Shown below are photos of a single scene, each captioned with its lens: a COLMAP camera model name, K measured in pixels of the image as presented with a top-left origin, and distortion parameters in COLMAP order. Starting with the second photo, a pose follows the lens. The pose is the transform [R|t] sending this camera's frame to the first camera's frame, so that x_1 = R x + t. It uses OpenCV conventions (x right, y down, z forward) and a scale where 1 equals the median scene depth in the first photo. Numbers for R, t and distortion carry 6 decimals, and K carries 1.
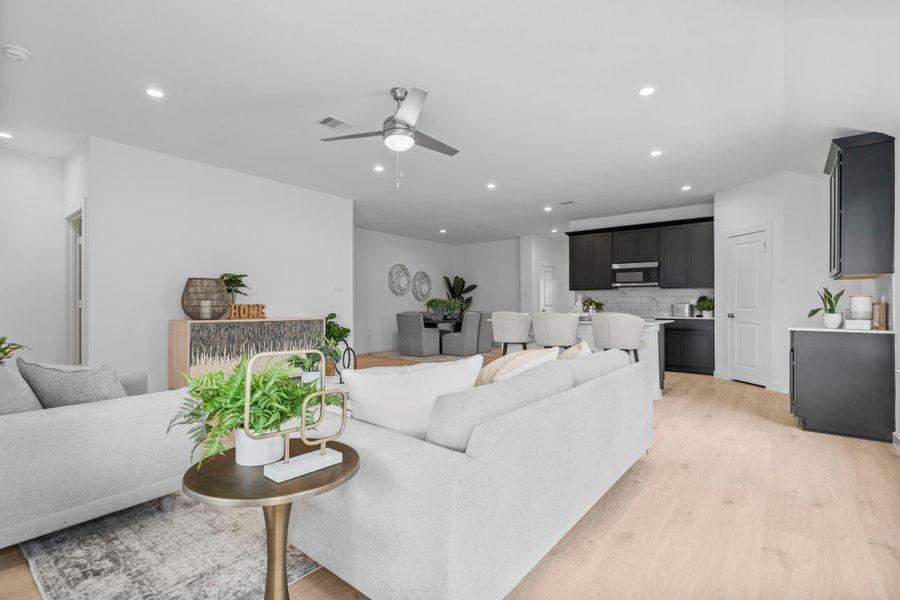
lens RADIAL K [[424.1, 0, 446.8], [0, 424.1, 300.8], [0, 0, 1]] dist [0.000818, 0.000094]
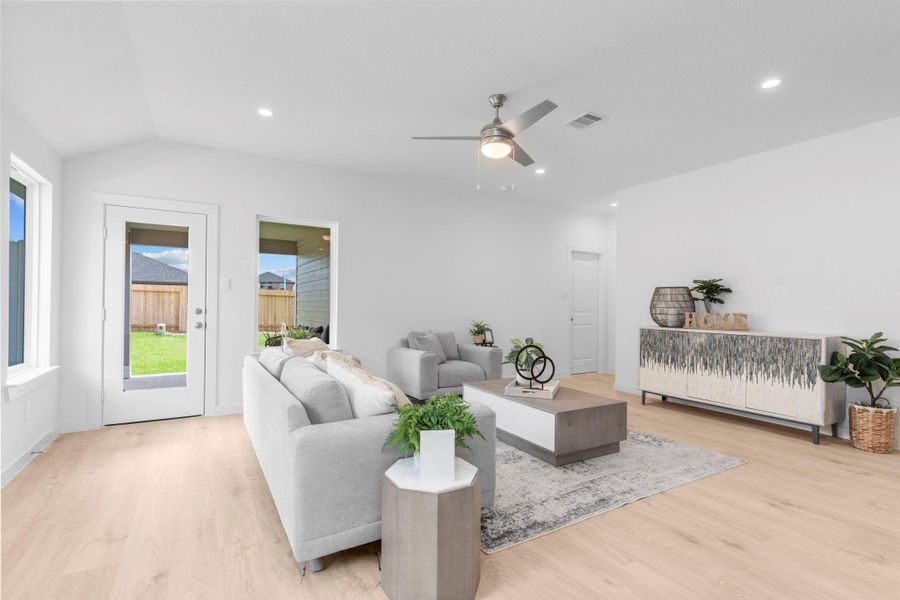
lens RADIAL K [[424.1, 0, 446.8], [0, 424.1, 300.8], [0, 0, 1]] dist [0.000818, 0.000094]
pose [[-0.359333, -0.013423, -0.933113, 0.372109], [-0.002083, 0.999906, -0.013581, -0.002611], [0.933207, -0.002937, -0.359327, 0.546094]]
